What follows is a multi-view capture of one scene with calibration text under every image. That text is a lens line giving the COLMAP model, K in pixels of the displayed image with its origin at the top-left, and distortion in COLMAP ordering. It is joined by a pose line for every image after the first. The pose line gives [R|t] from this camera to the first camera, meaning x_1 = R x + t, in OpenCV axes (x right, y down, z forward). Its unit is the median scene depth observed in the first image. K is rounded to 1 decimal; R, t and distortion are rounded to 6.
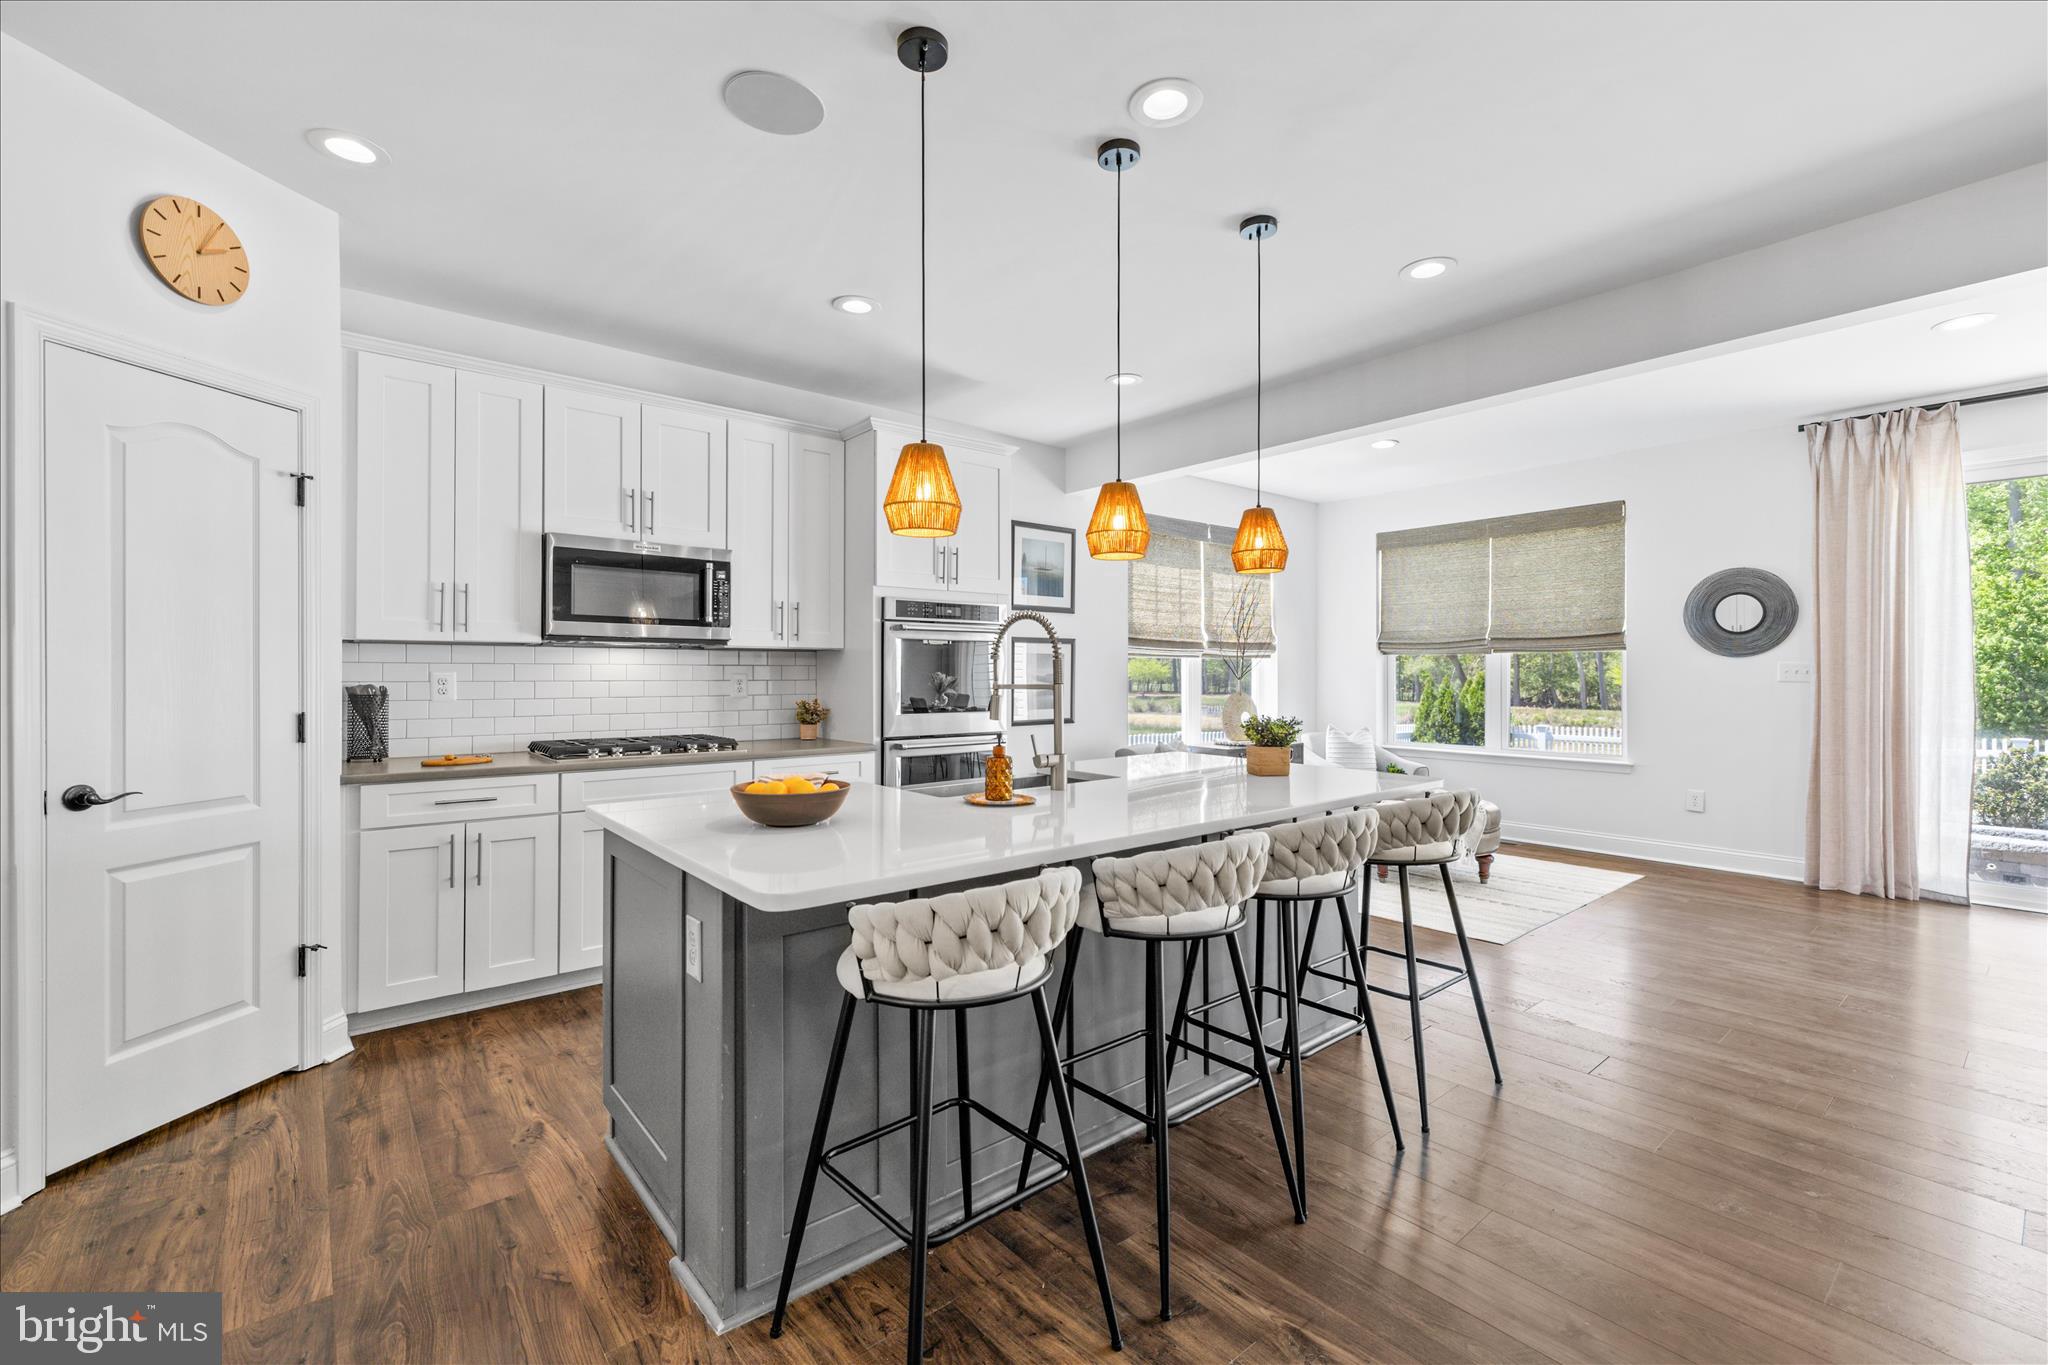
lens RADIAL K [[868.8, 0, 1025.3], [0, 868.8, 675.4], [0, 0, 1]] dist [-0.003077, -0.000061]
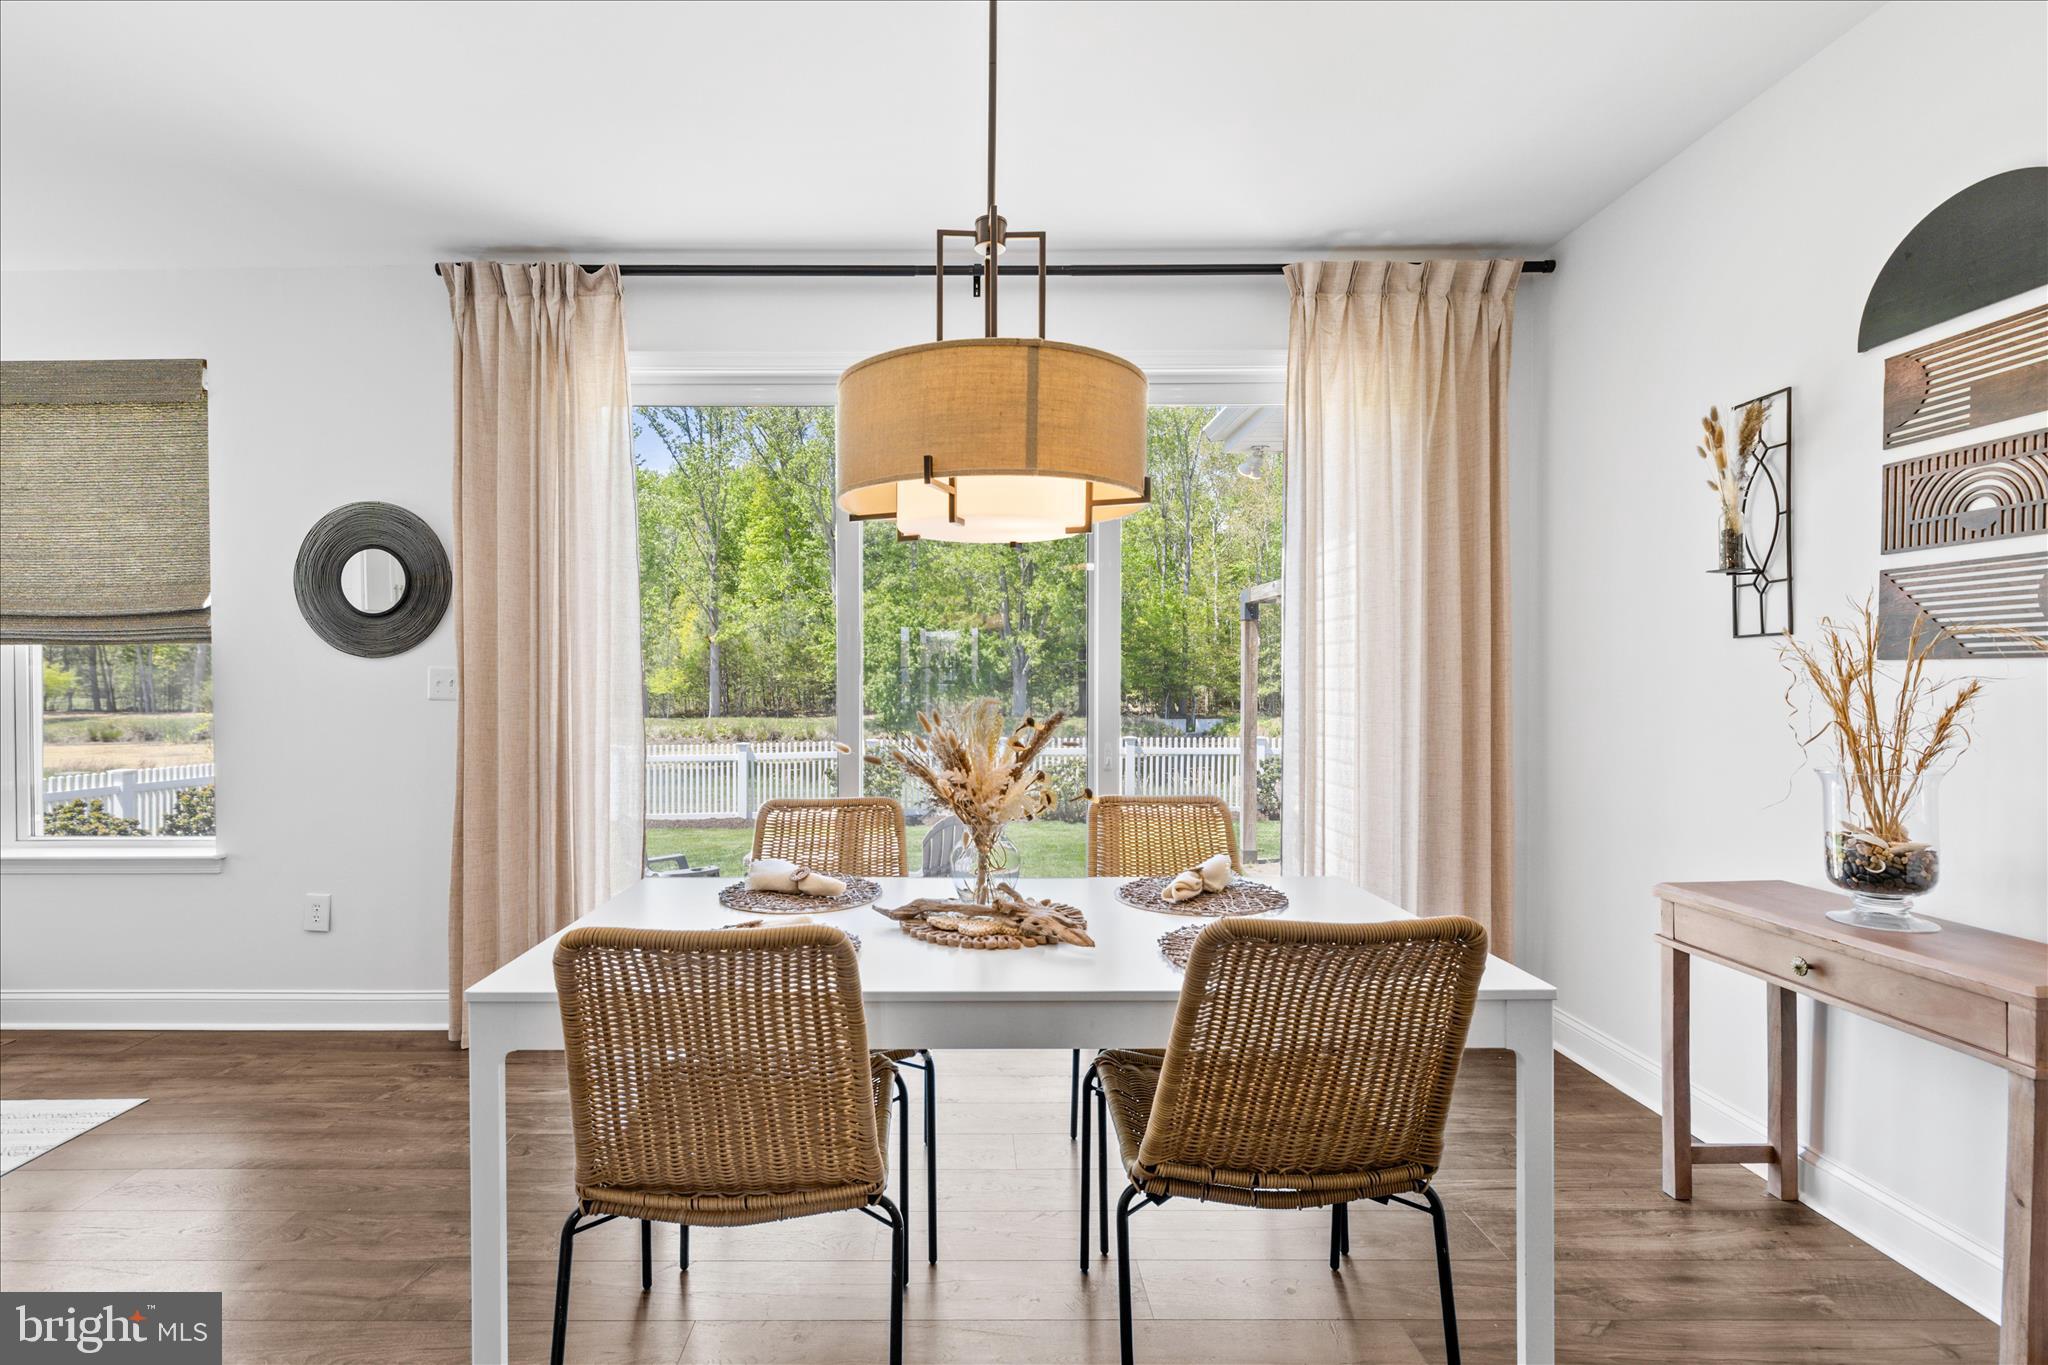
lens RADIAL K [[868.8, 0, 1018.1], [0, 868.8, 686.0], [0, 0, 1]] dist [-0.003077, -0.000061]
pose [[0.640785, -0.006979, 0.767689, 0.666083], [0.005151, 0.999975, 0.004791, -0.002830], [-0.767704, 0.000884, 0.640805, 0.308900]]
